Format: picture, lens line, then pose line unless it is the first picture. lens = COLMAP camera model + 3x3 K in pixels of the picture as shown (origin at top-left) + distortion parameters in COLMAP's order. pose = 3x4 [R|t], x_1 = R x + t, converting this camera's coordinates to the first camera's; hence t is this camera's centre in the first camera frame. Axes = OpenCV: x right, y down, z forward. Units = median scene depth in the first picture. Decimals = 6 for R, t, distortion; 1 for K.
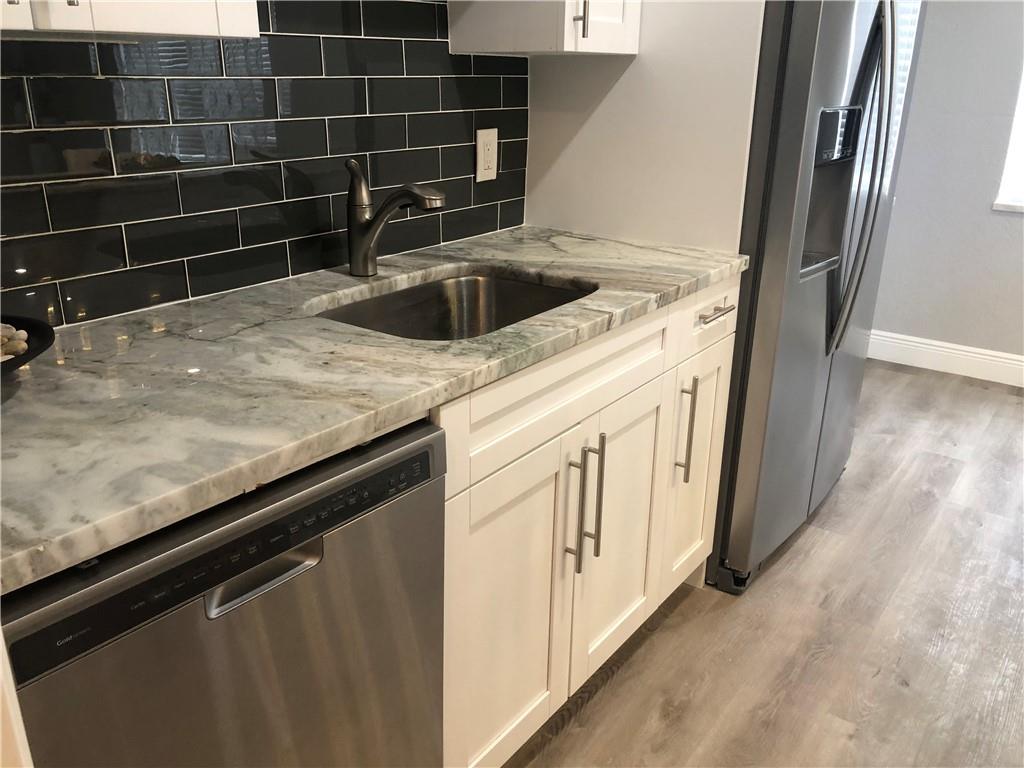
lens RADIAL K [[845.7, 0, 509.6], [0, 845.7, 385.6], [0, 0, 1]] dist [0.037204, -0.030278]
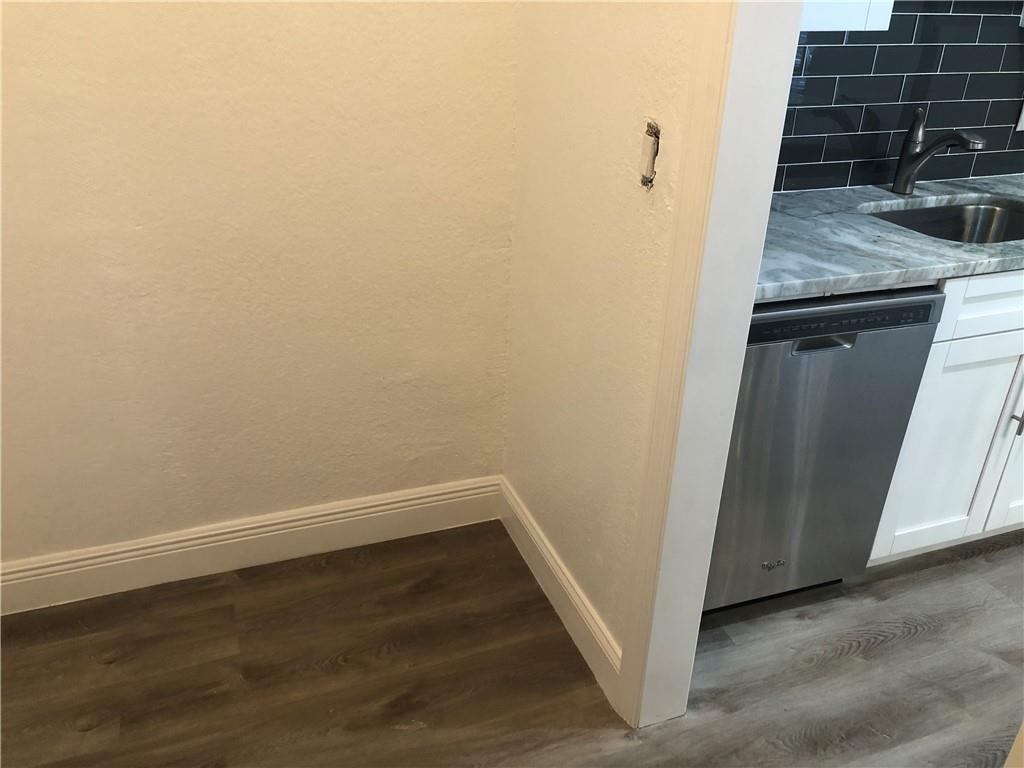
lens RADIAL K [[845.7, 0, 510.6], [0, 845.7, 379.2], [0, 0, 1]] dist [0.037204, -0.030278]
pose [[0.846819, 0.242988, -0.473133, 0.022486], [-0.202218, 0.969831, 0.136147, 0.139609], [0.491941, -0.019616, 0.870408, -0.704208]]
